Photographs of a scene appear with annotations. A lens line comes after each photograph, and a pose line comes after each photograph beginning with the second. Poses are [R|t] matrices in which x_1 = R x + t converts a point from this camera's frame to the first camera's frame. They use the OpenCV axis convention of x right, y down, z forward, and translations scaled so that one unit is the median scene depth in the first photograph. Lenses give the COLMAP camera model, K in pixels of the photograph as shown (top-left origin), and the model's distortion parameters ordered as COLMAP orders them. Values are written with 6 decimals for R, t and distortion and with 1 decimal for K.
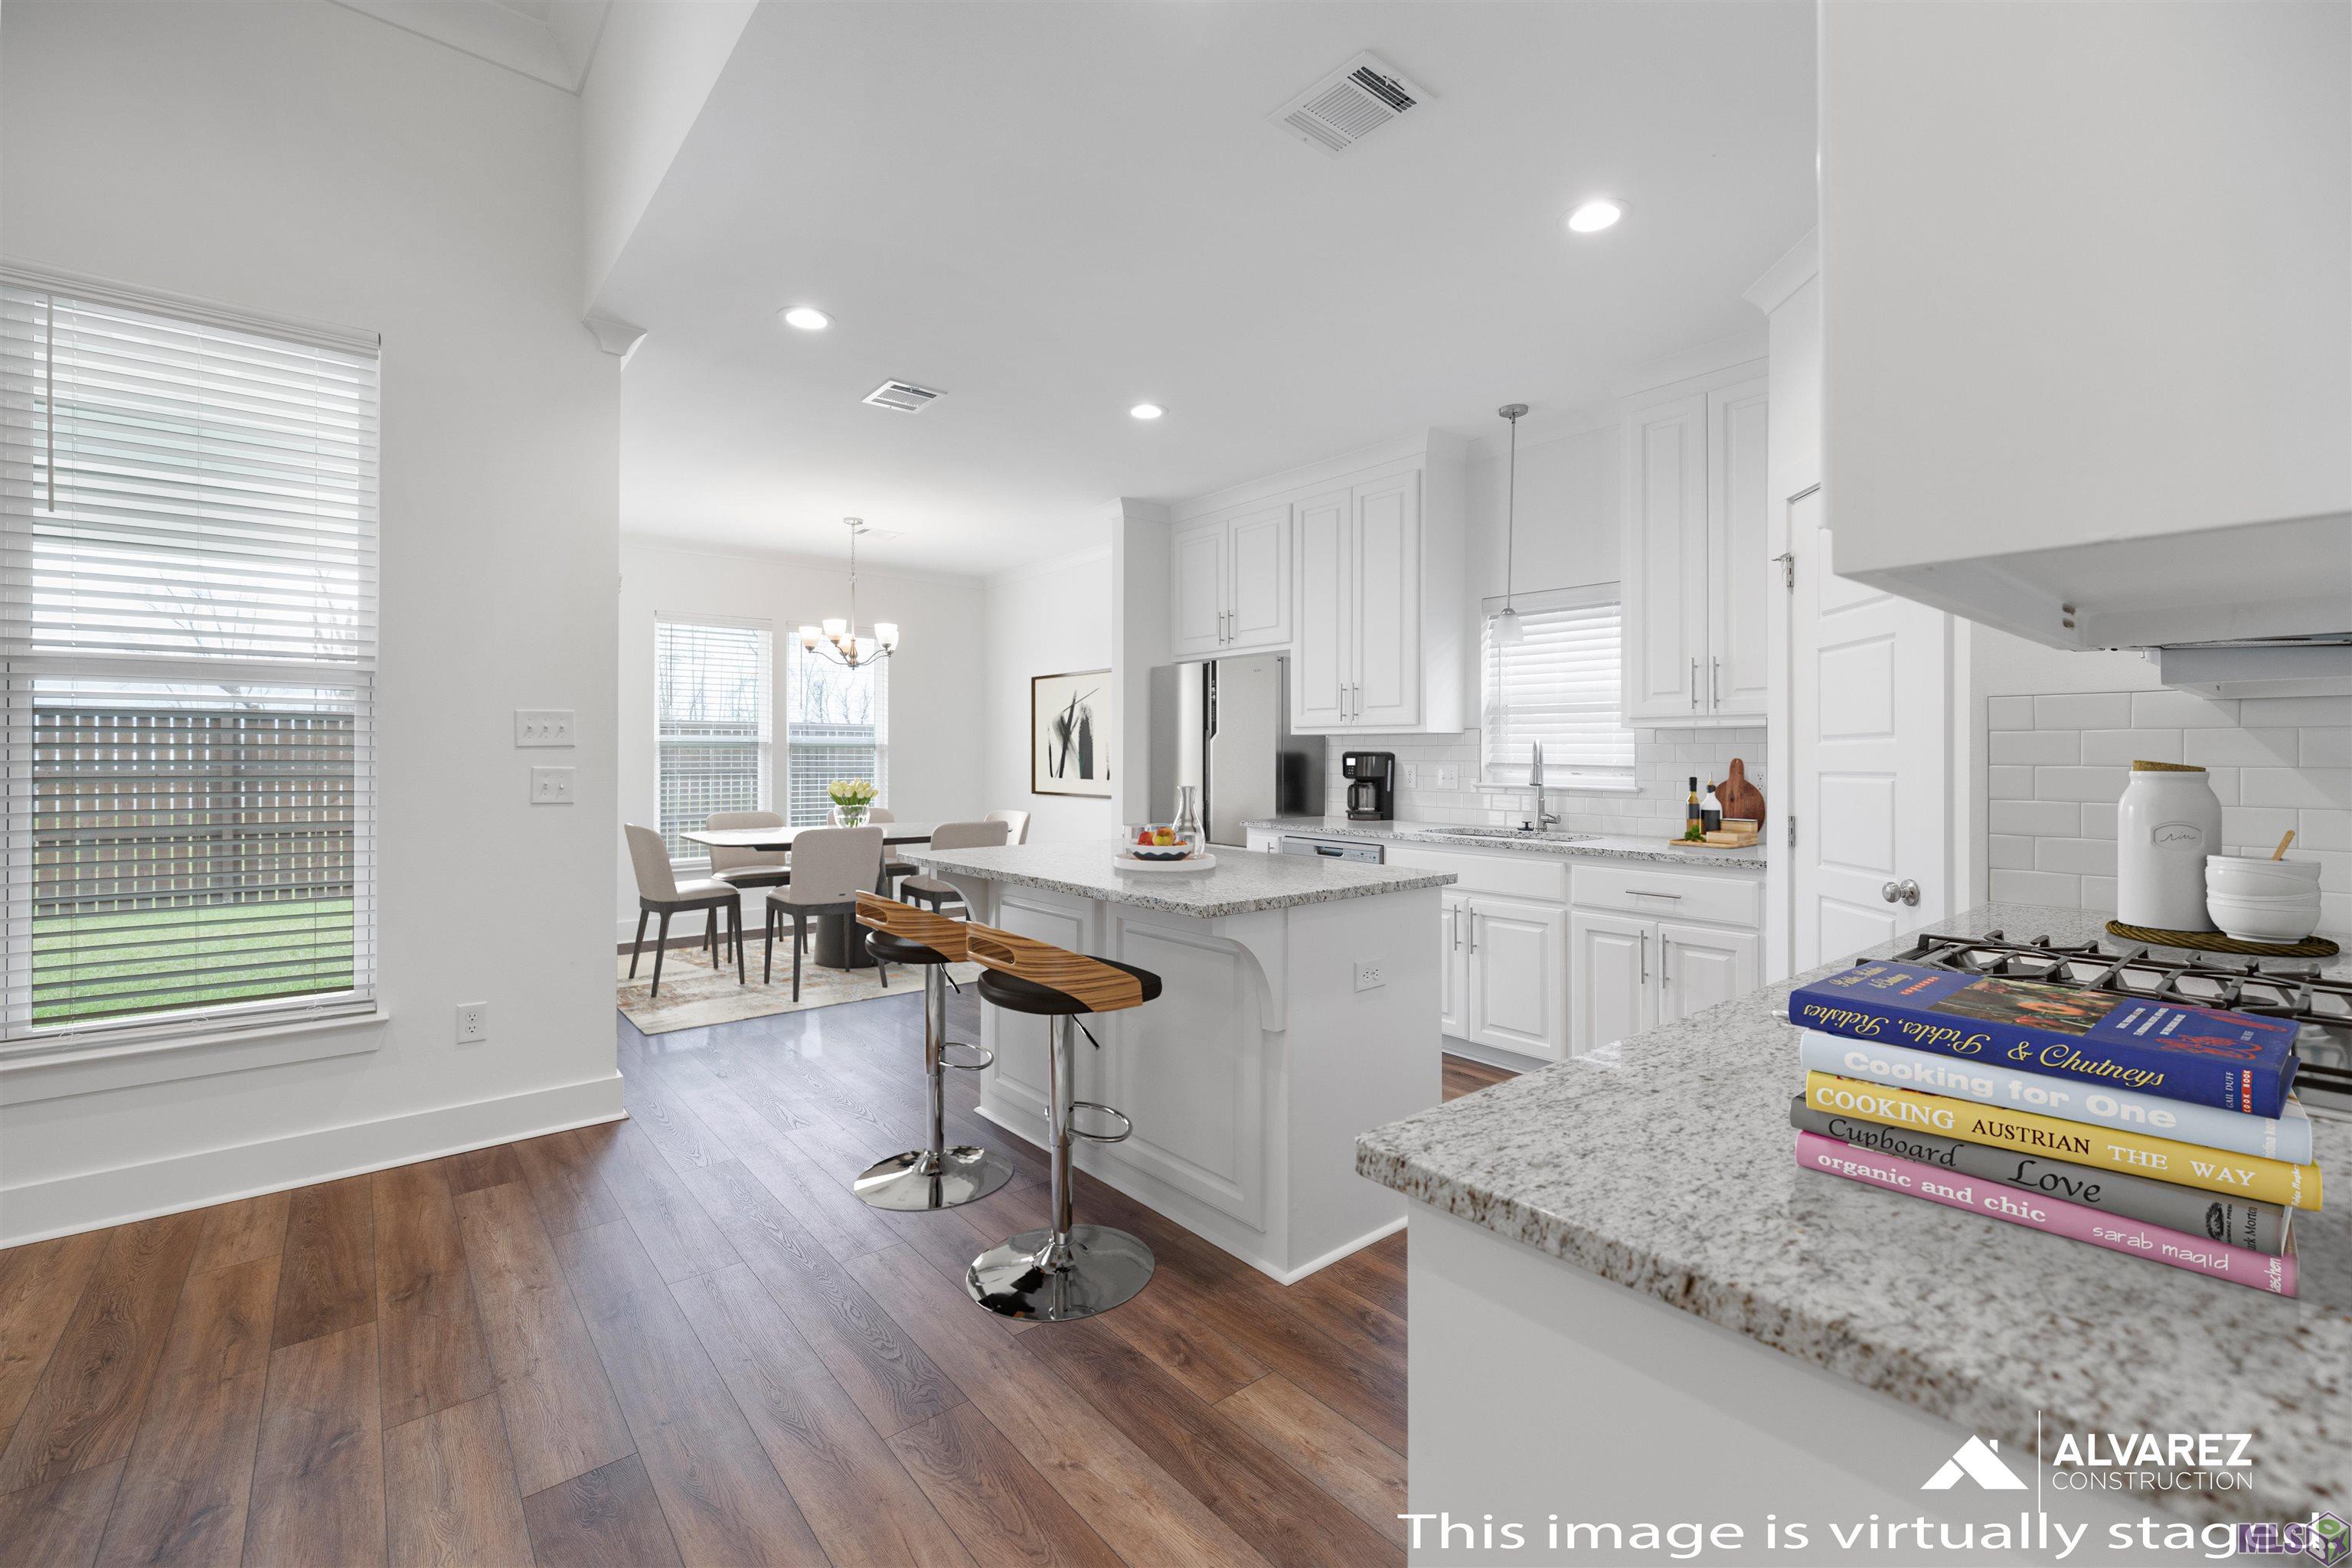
lens RADIAL K [[998.4, 0, 1167.4], [0, 998.4, 749.5], [0, 0, 1]] dist [0.000954, -0.000001]
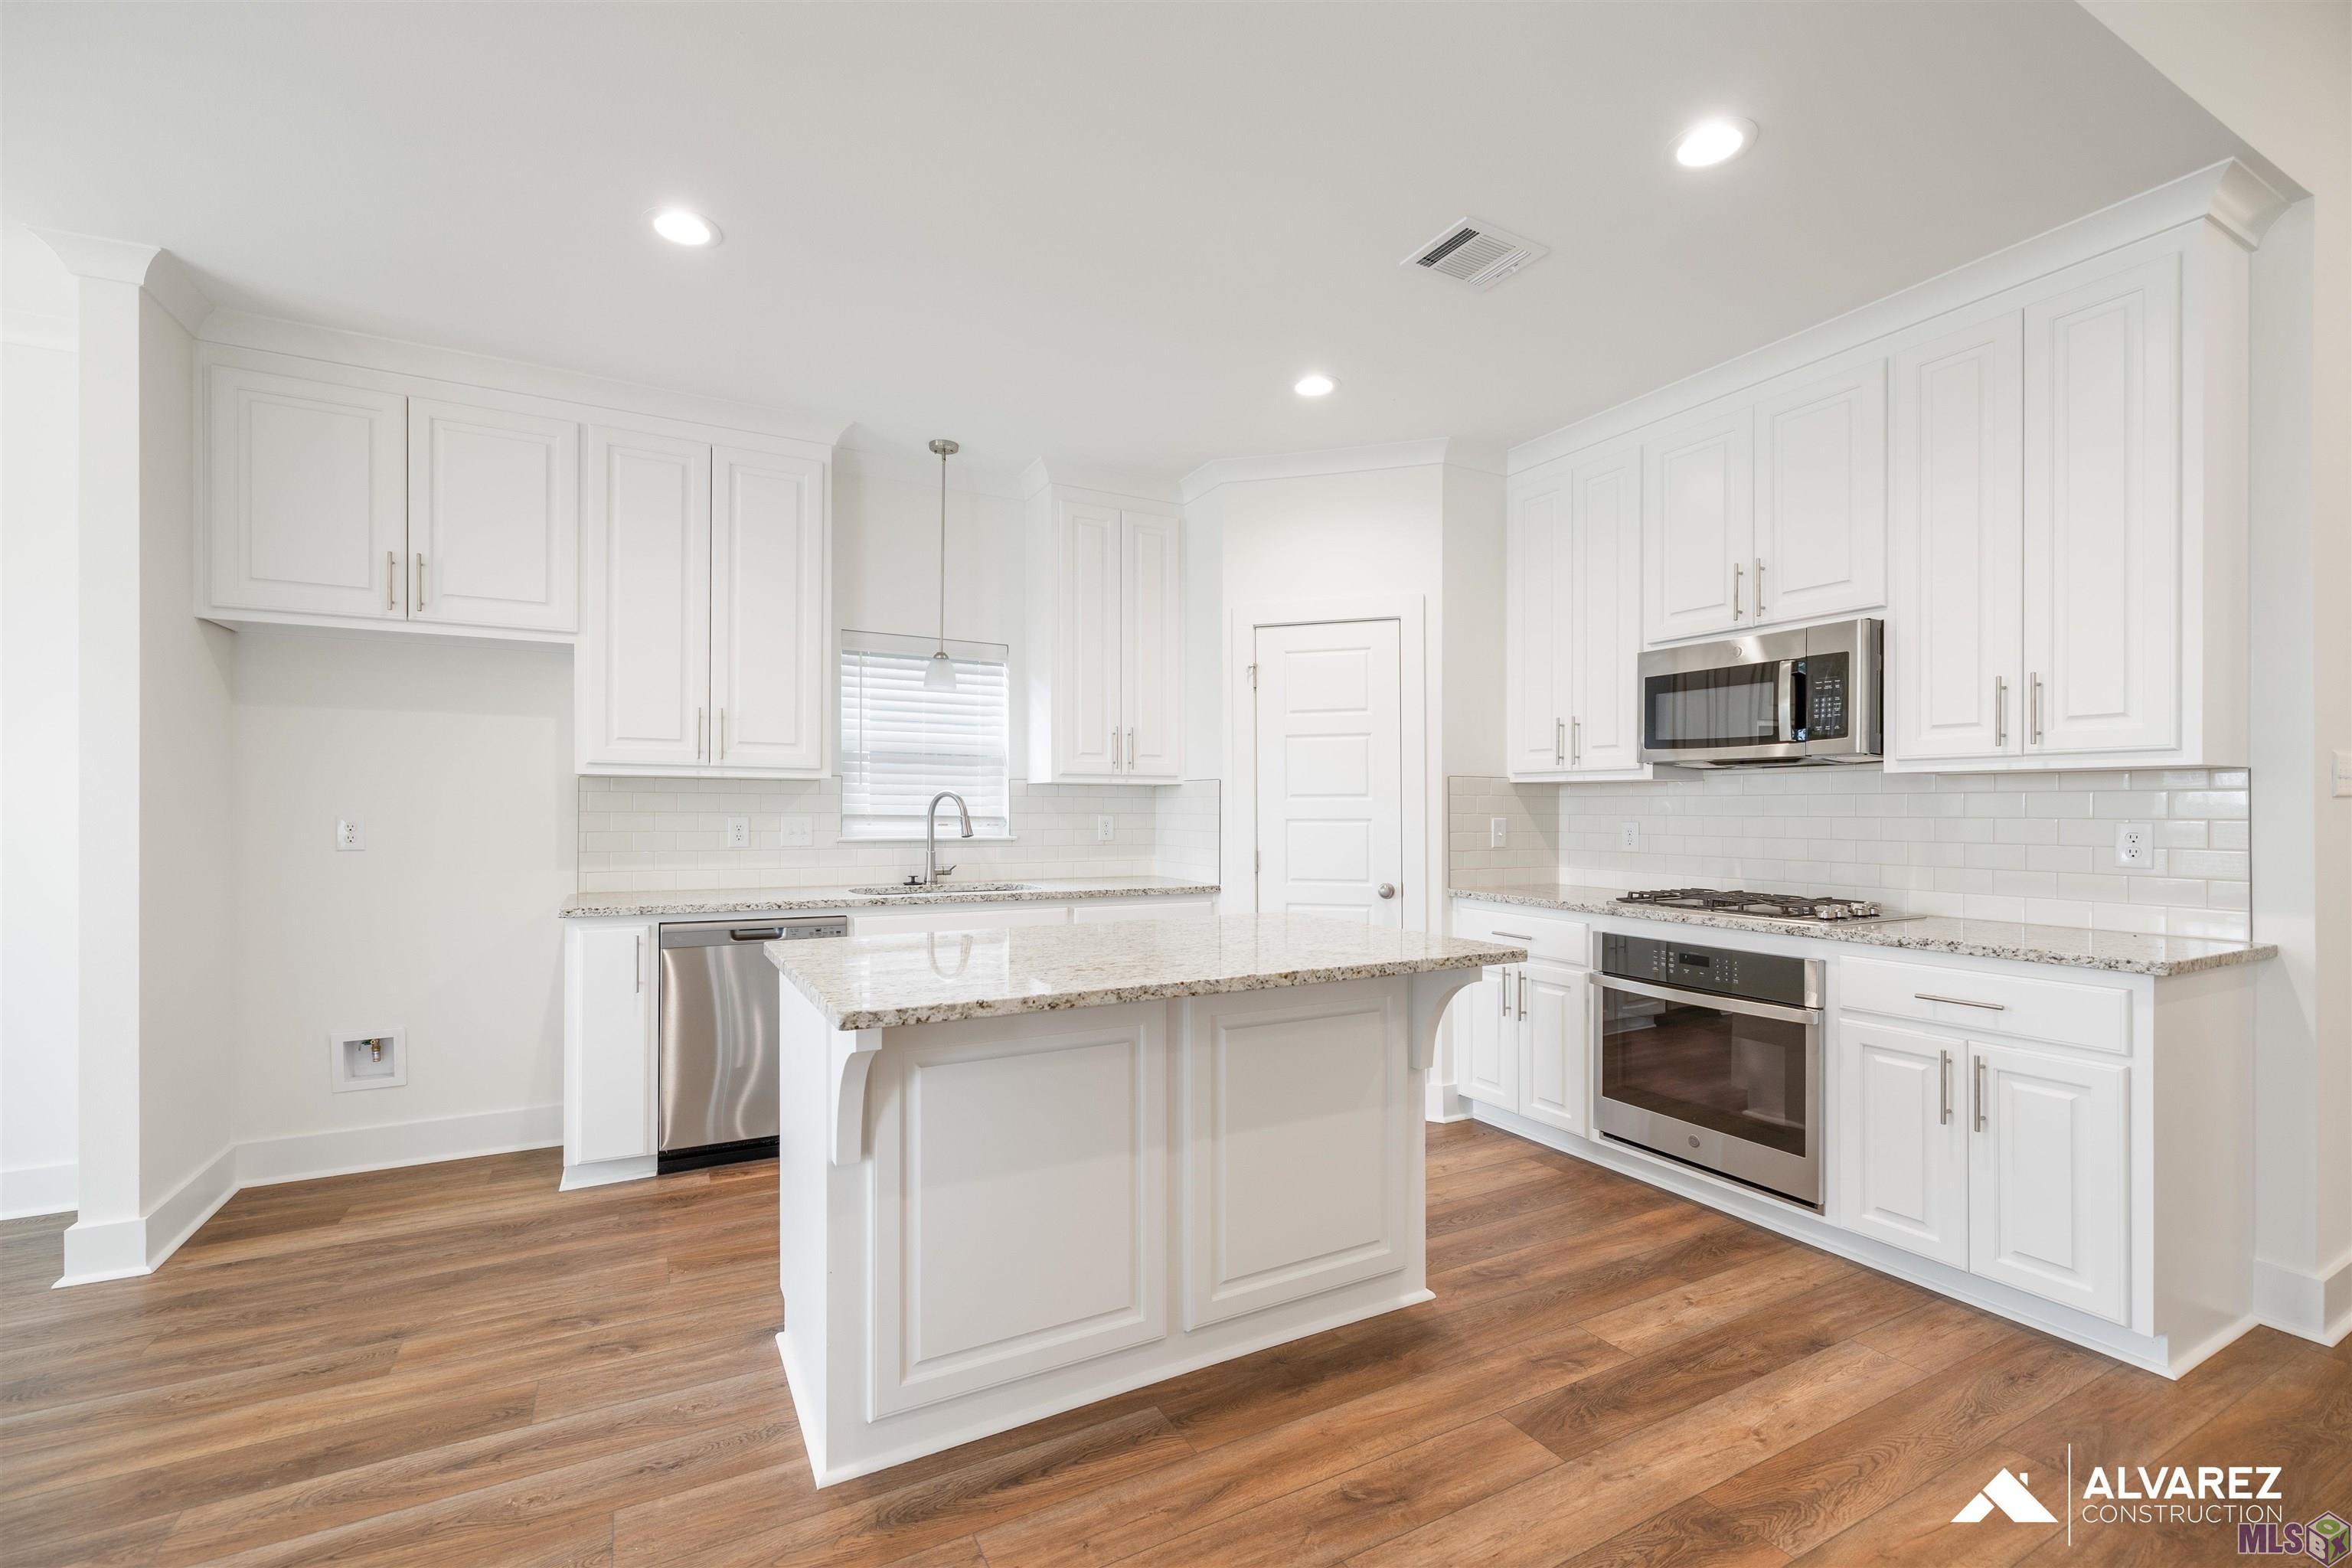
lens RADIAL K [[998.4, 0, 1170.7], [0, 998.4, 814.6], [0, 0, 1]] dist [0.000954, -0.000001]
pose [[0.190046, -0.005528, 0.981760, -0.635839], [-0.009952, 0.999922, 0.007557, 0.004797], [-0.981725, -0.011207, 0.189977, 0.690168]]
